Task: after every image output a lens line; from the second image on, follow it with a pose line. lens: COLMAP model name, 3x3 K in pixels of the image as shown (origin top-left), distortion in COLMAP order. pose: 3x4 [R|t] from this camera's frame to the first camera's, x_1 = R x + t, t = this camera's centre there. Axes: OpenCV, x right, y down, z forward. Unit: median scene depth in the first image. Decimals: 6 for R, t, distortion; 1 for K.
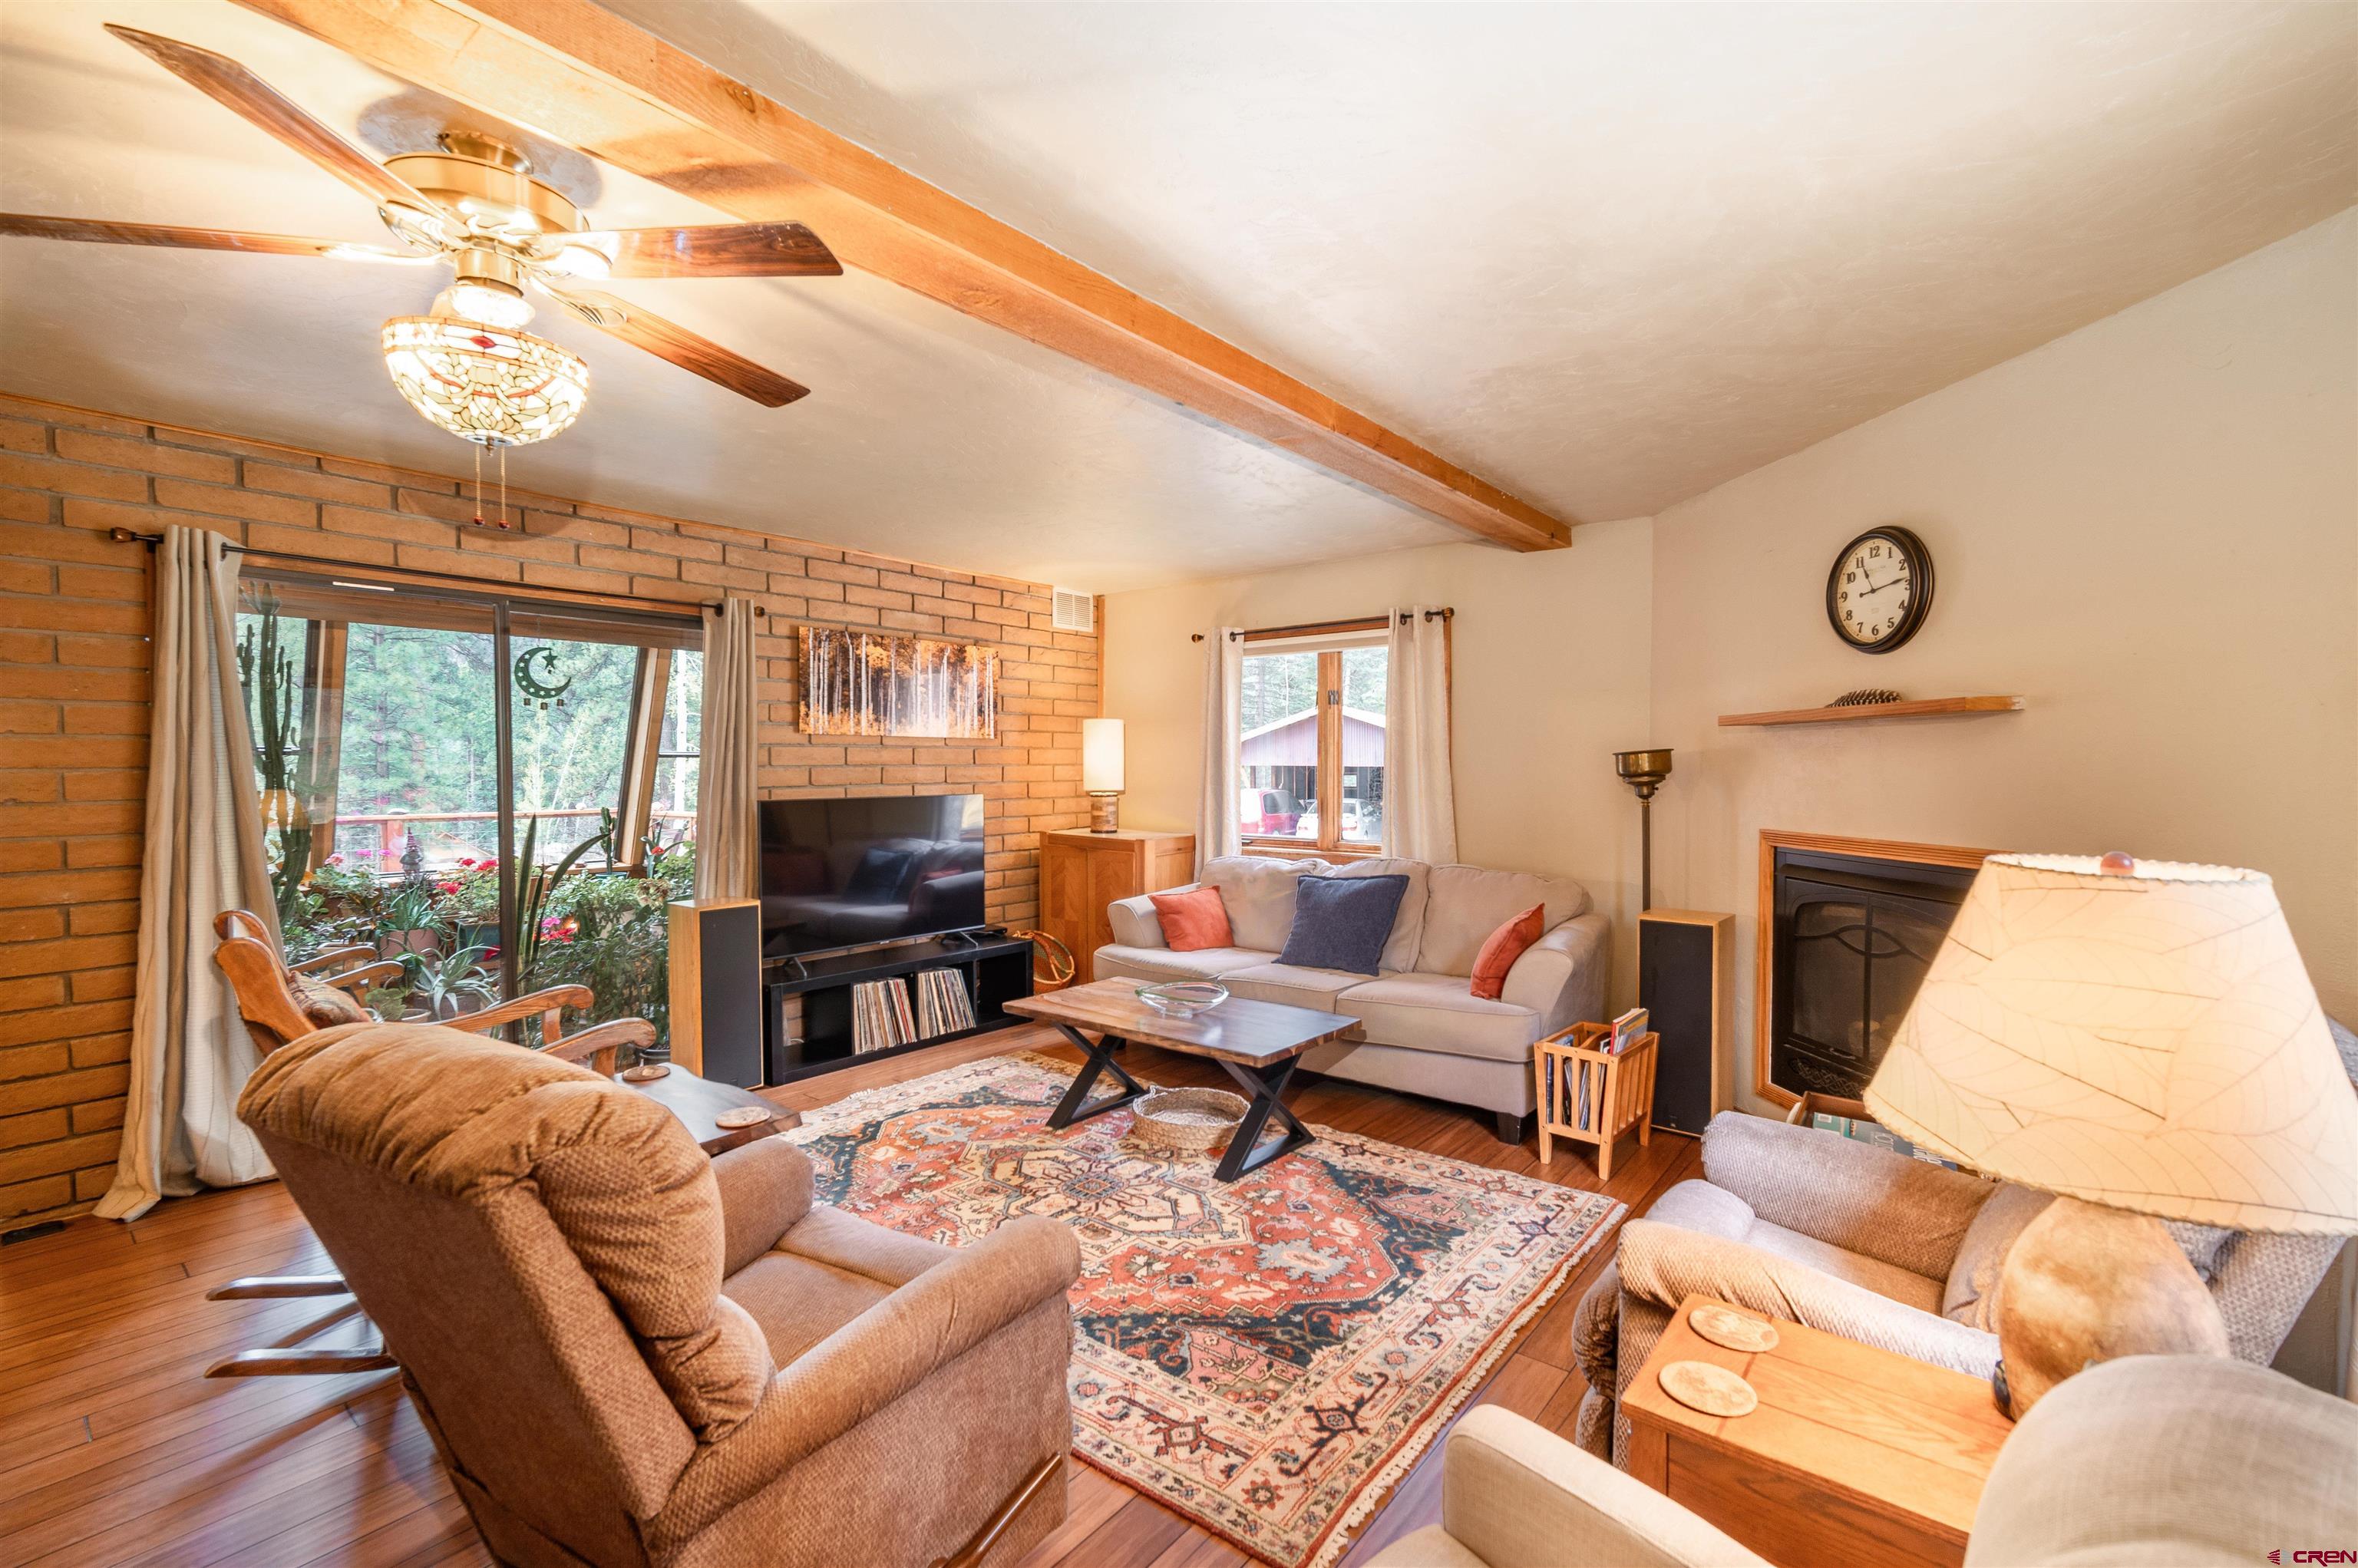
lens RADIAL K [[1018.4, 0, 1187.8], [0, 1018.4, 786.9], [0, 0, 1]] dist [-0.011188, 0.003522]
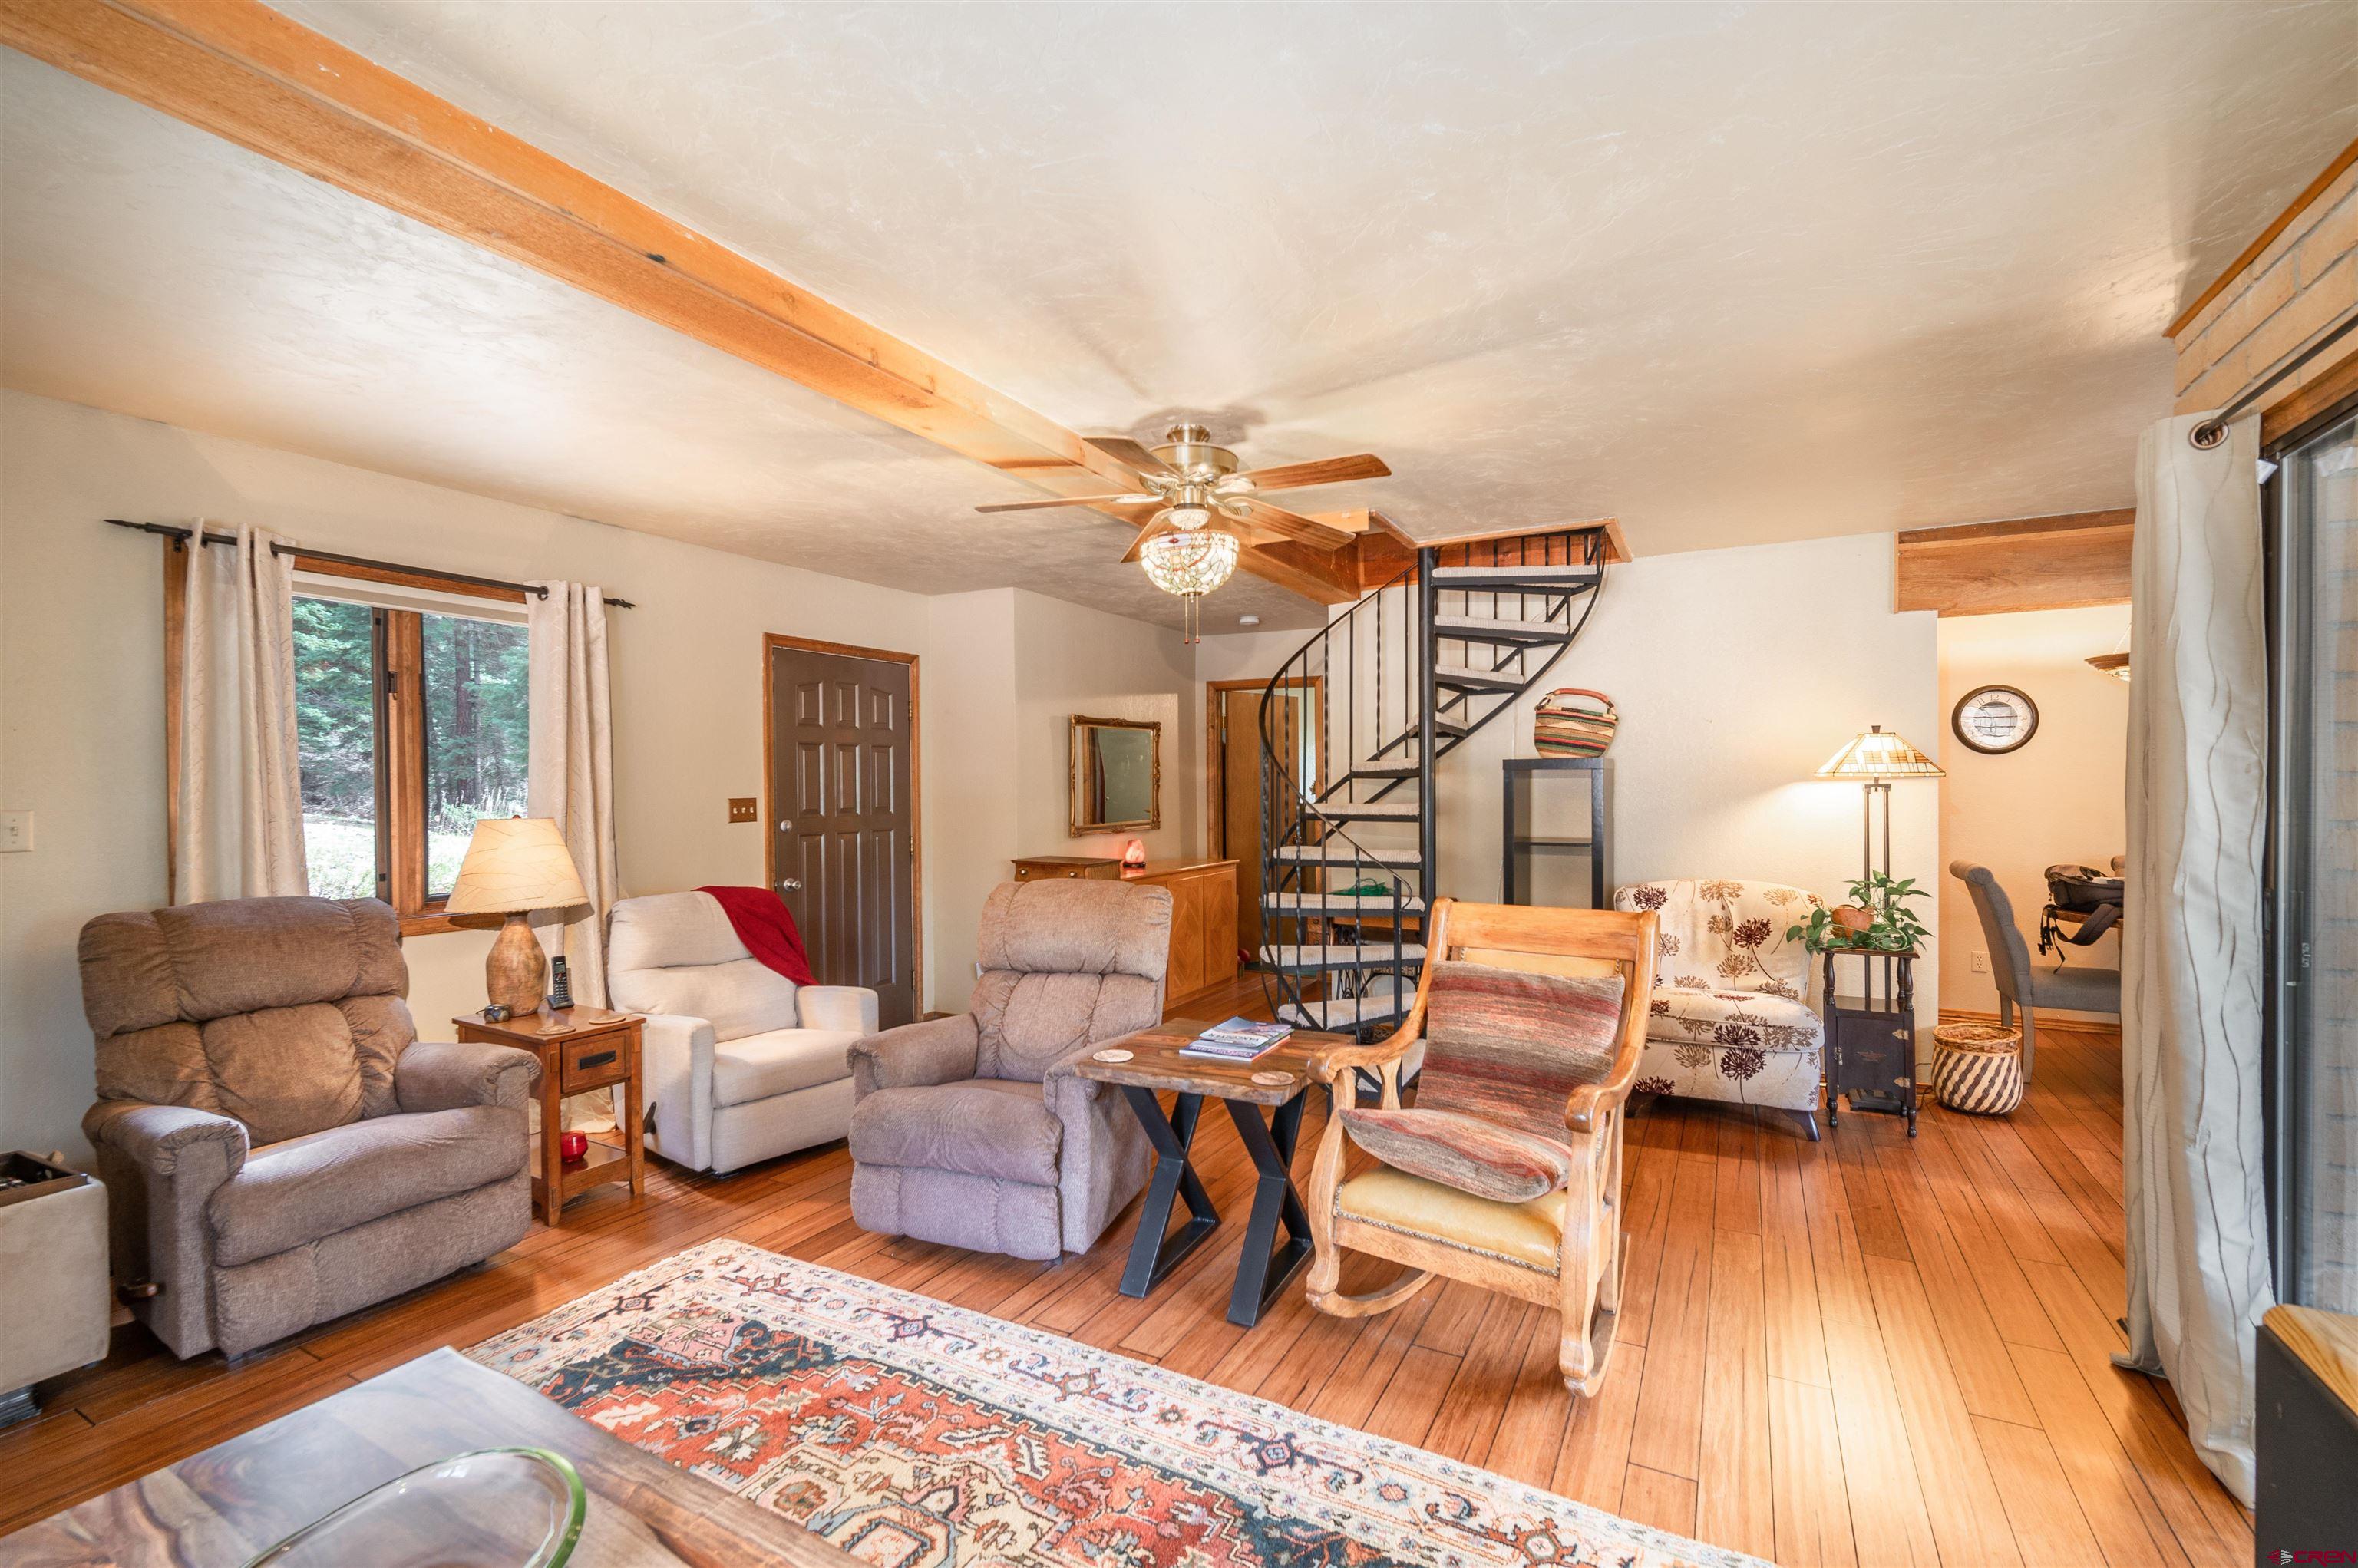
lens RADIAL K [[1018.4, 0, 1187.8], [0, 1018.4, 786.9], [0, 0, 1]] dist [-0.011188, 0.003522]
pose [[-0.984139, 0.007742, -0.177228, -0.277948], [0.003520, 0.999703, 0.024121, -0.042085], [0.177362, 0.023114, -0.983874, 2.073053]]
